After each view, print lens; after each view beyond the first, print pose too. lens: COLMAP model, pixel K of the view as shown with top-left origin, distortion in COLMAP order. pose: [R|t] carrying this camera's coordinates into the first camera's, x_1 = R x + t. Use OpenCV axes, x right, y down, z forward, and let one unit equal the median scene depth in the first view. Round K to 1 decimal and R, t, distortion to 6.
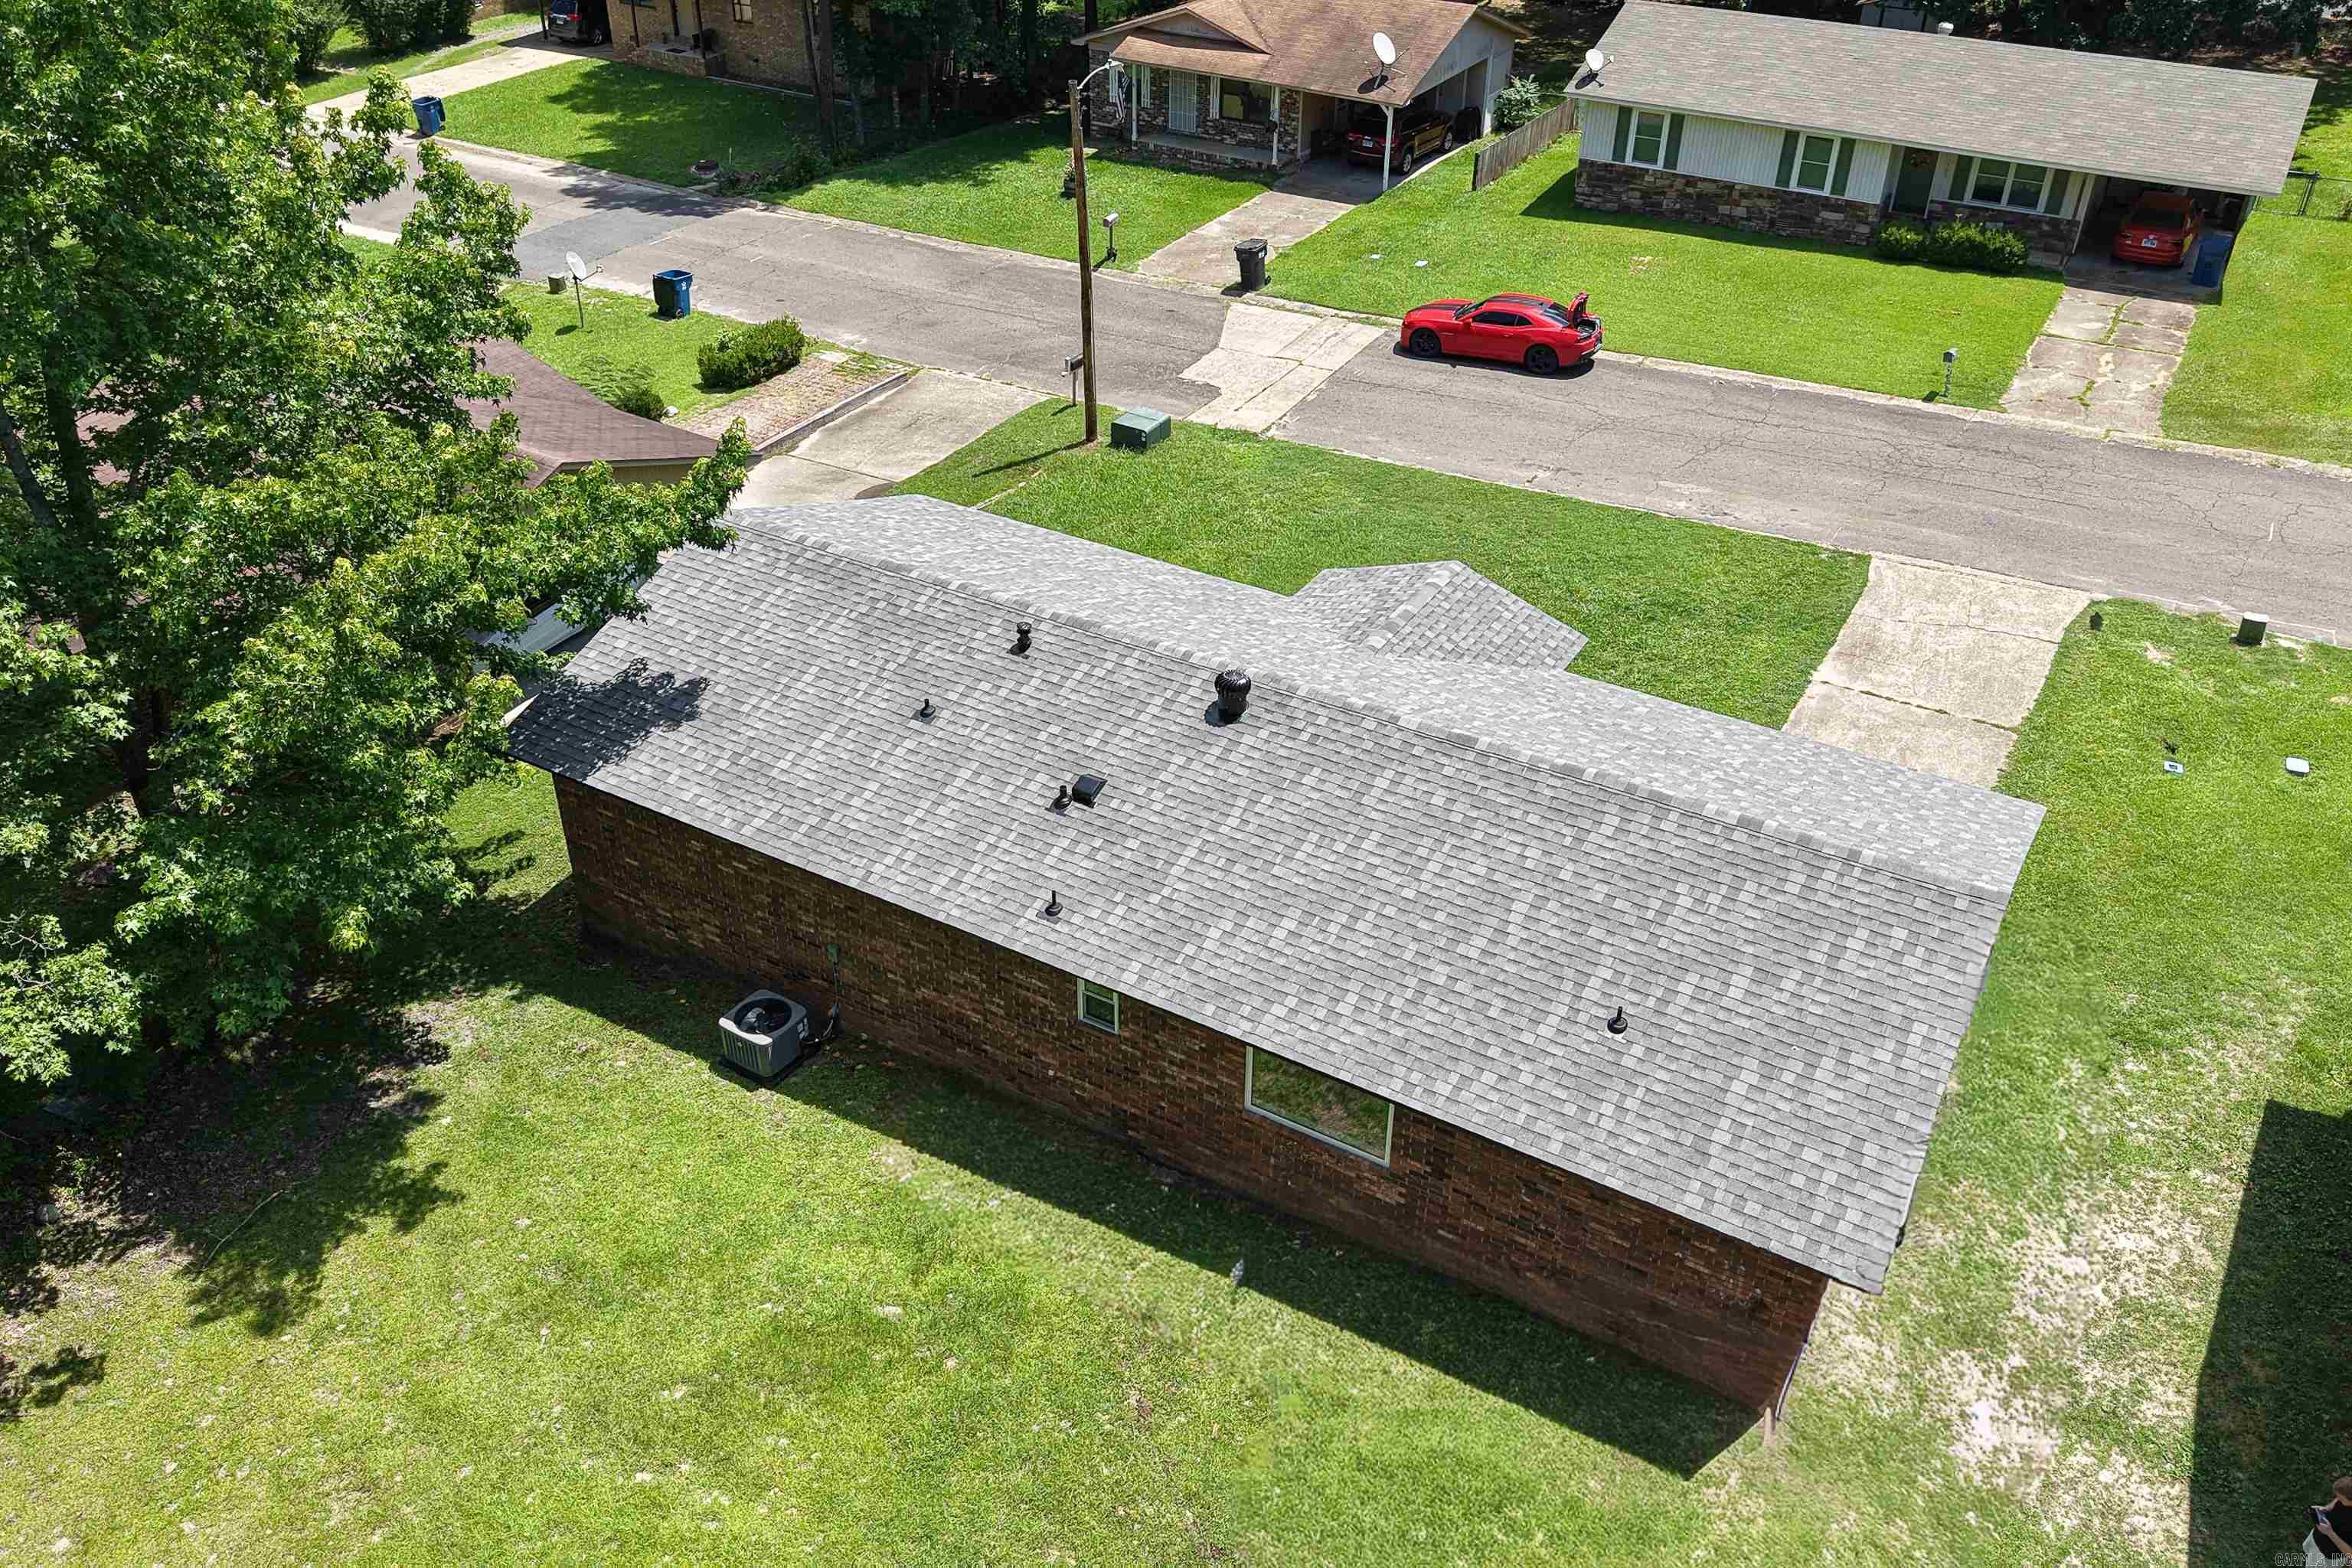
lens RADIAL K [[1841.9, 0, 1176.0], [0, 1841.9, 784.0], [0, 0, 1]] dist [0.064552, -0.096998]
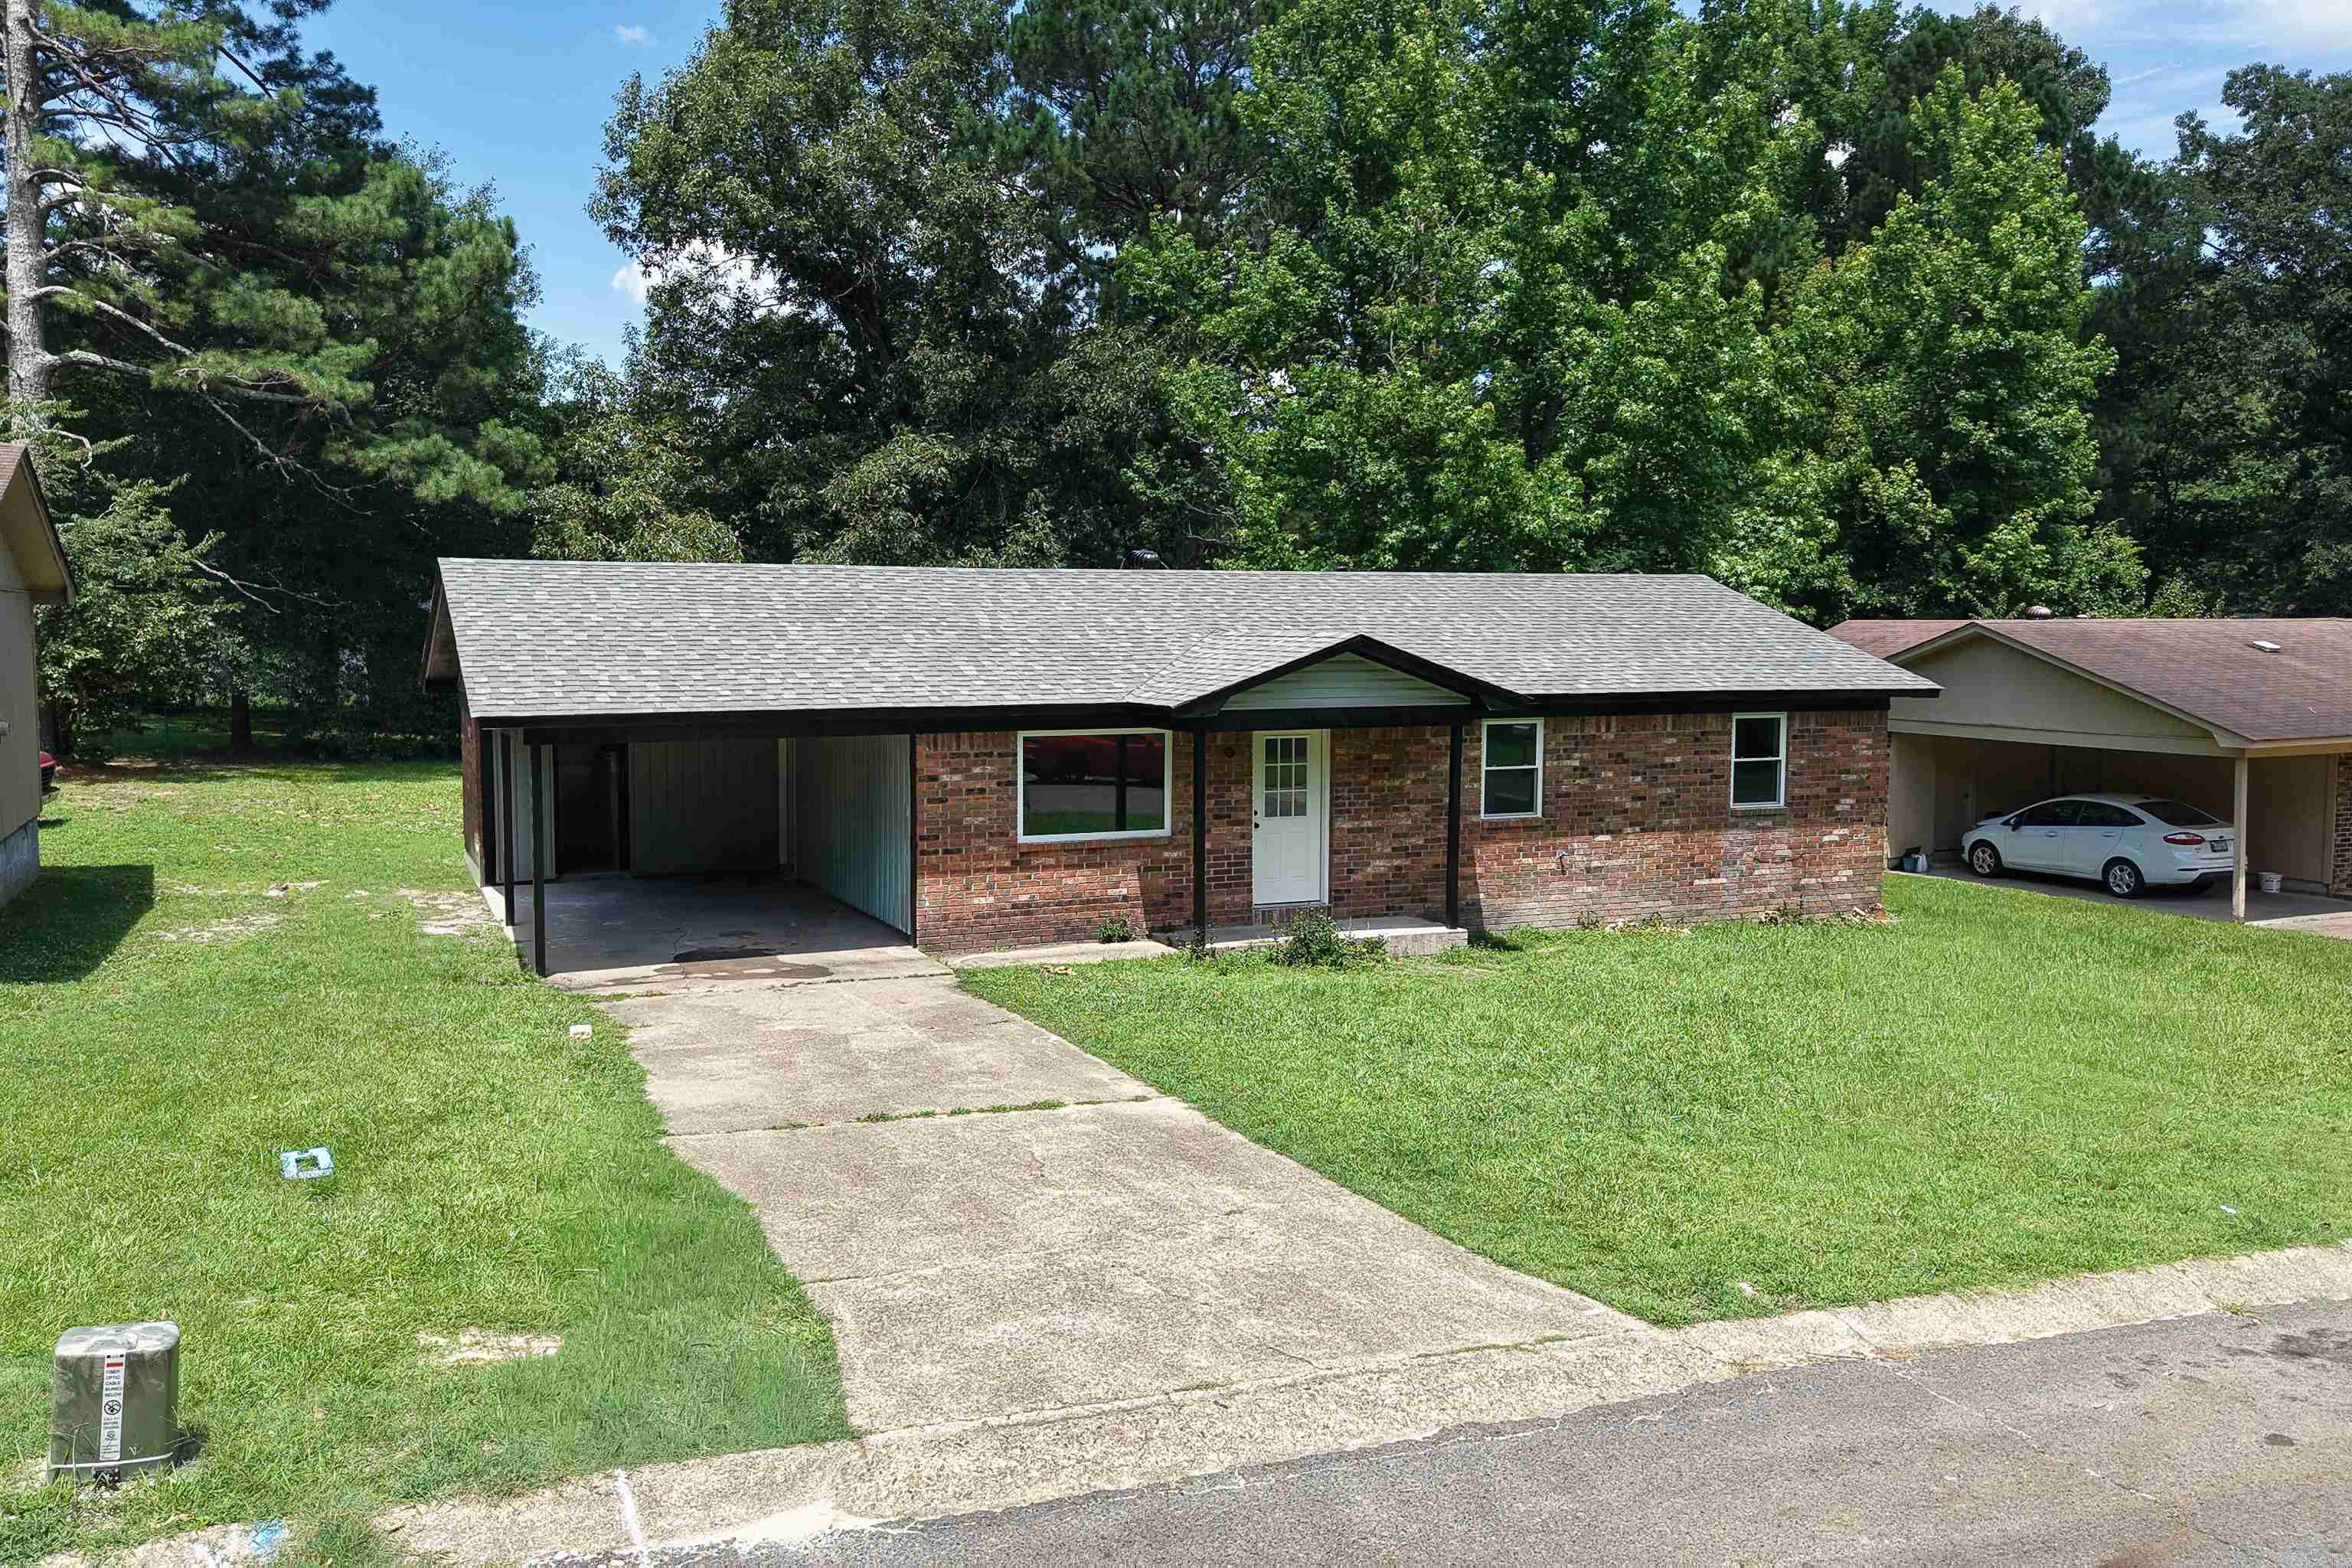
lens RADIAL K [[1867.5, 0, 1116.4], [0, 1867.5, 777.9], [0, 0, 1]] dist [0.003585, -0.004423]
pose [[-0.597157, 0.055464, -0.800204, 0.511502], [-0.449772, 0.802867, 0.391293, -0.205801], [0.664160, 0.593573, -0.454492, 0.851768]]
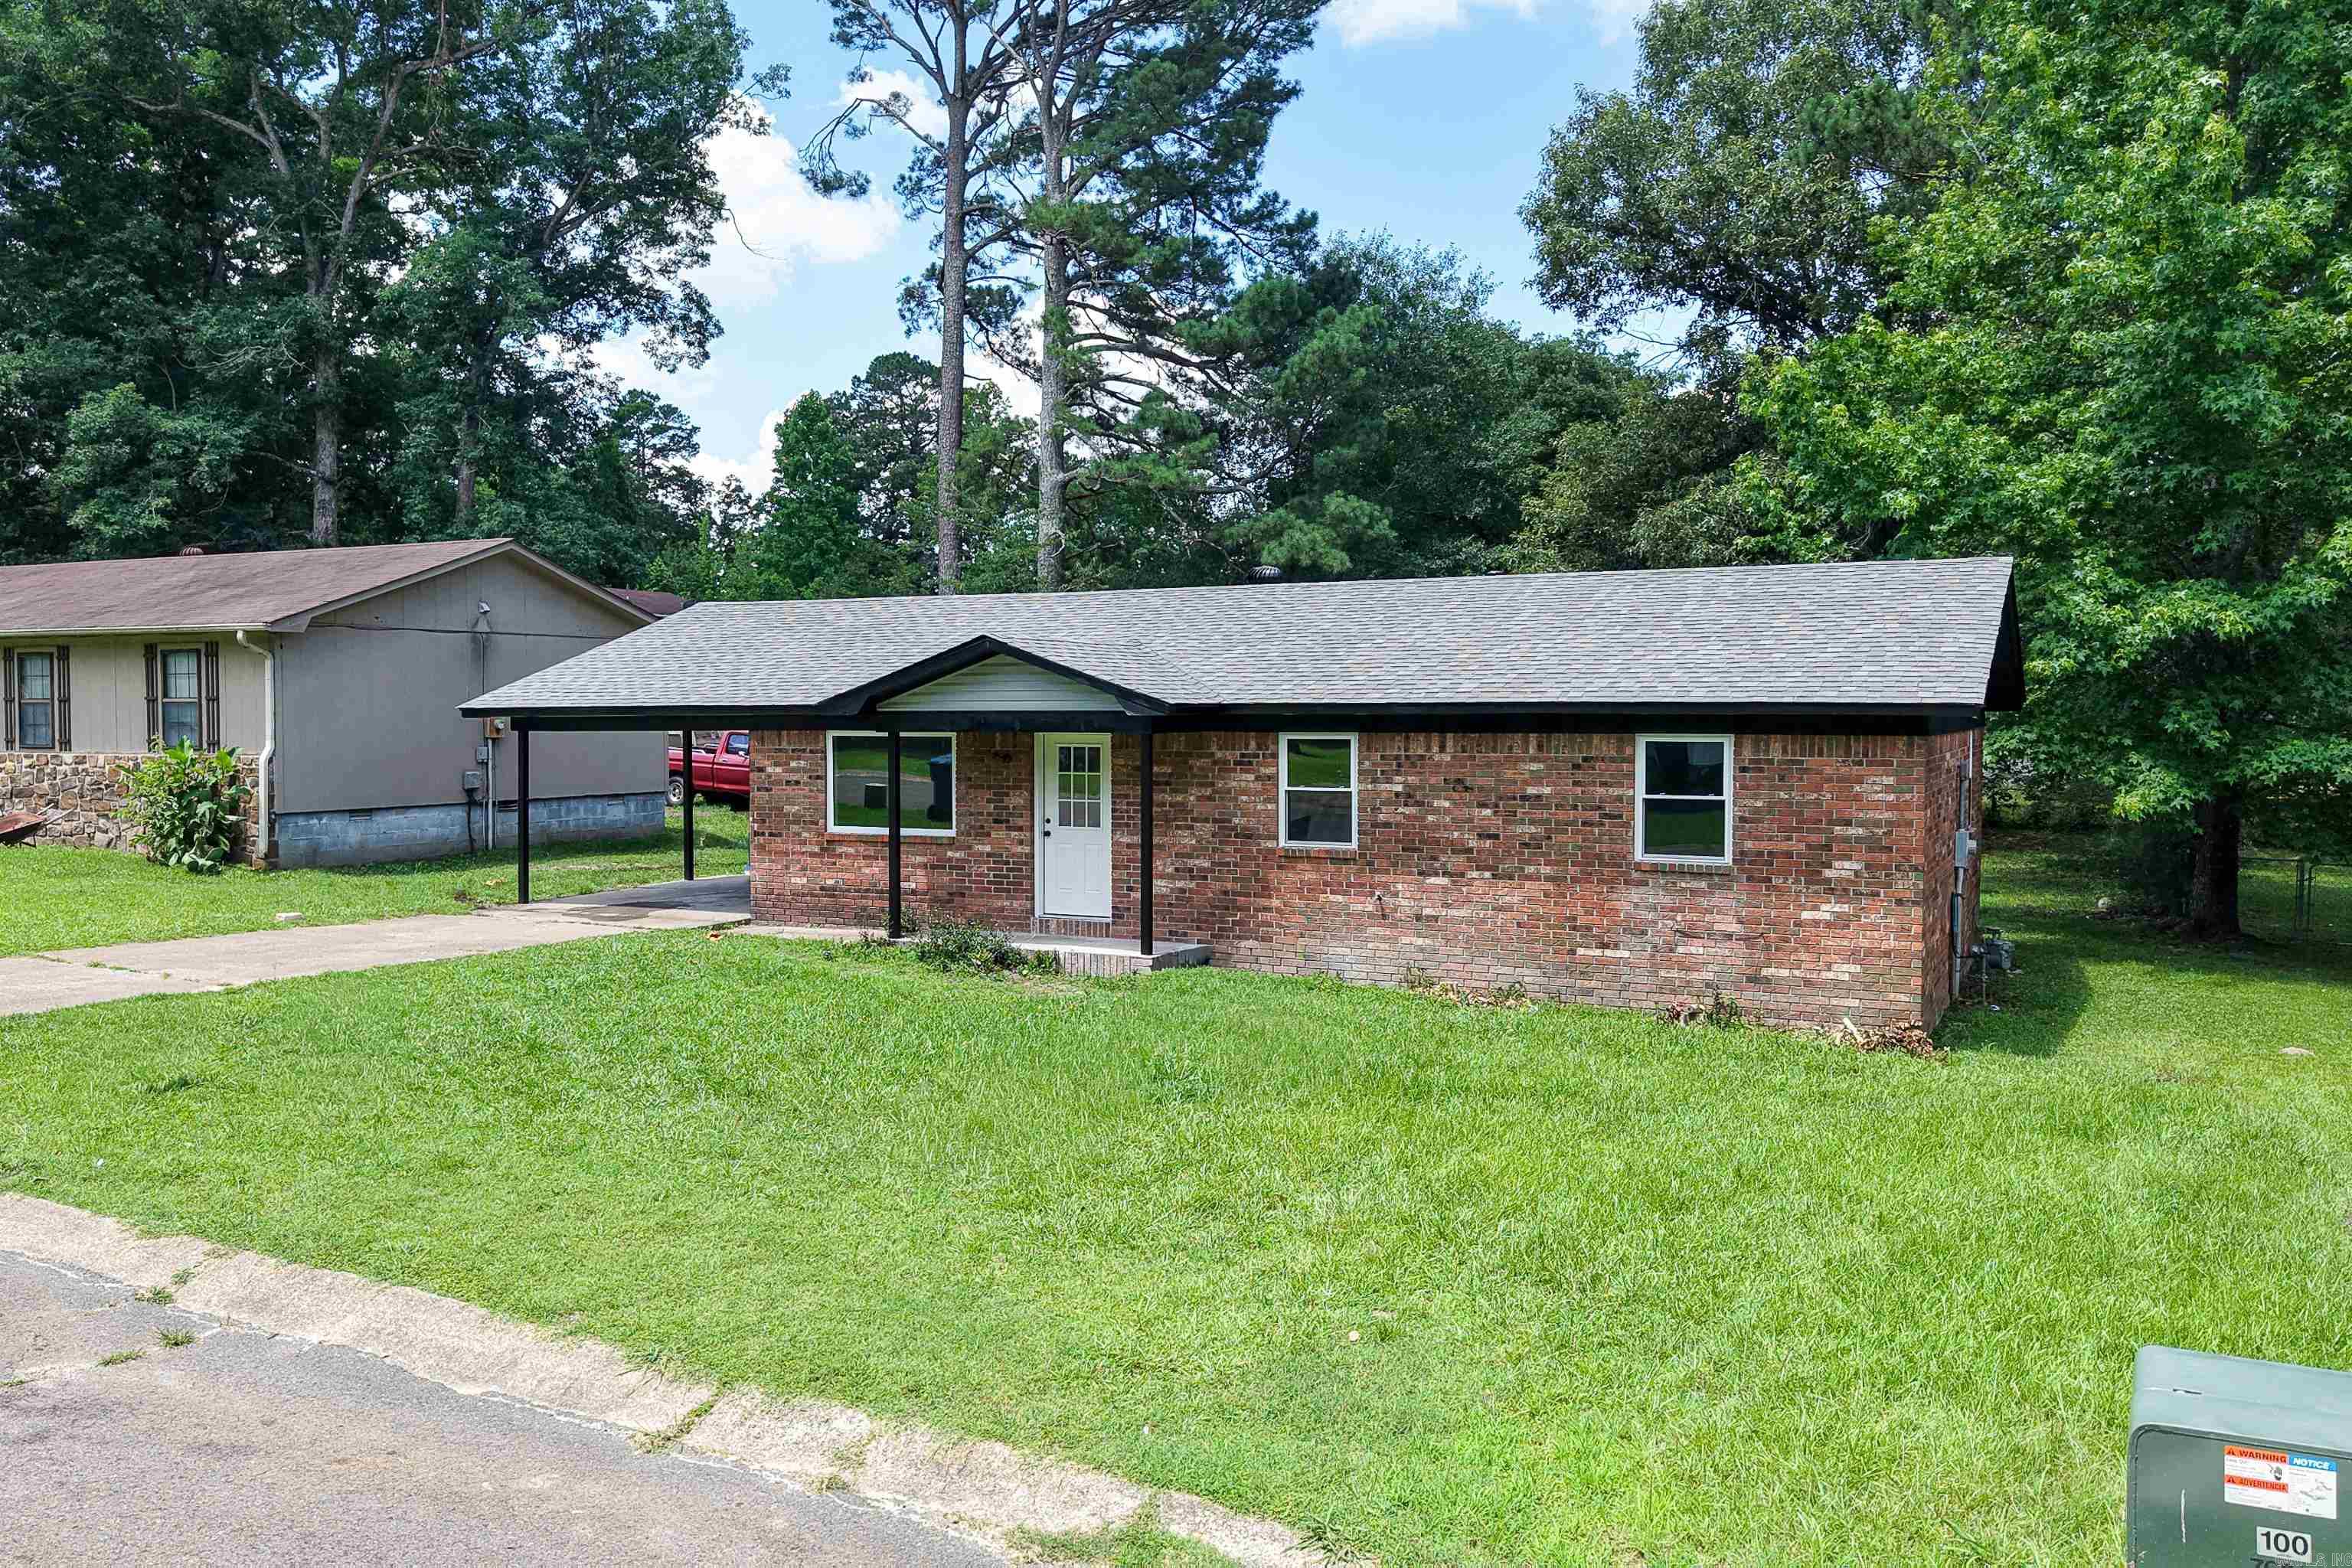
lens RADIAL K [[1860.3, 0, 1167.4], [0, 1860.3, 772.7], [0, 0, 1]] dist [0.087951, -0.128607]
pose [[-0.998176, -0.006747, -0.059999, 0.084106], [-0.040408, 0.813028, 0.580820, -0.321025], [0.044862, 0.582185, -0.811818, 1.054265]]
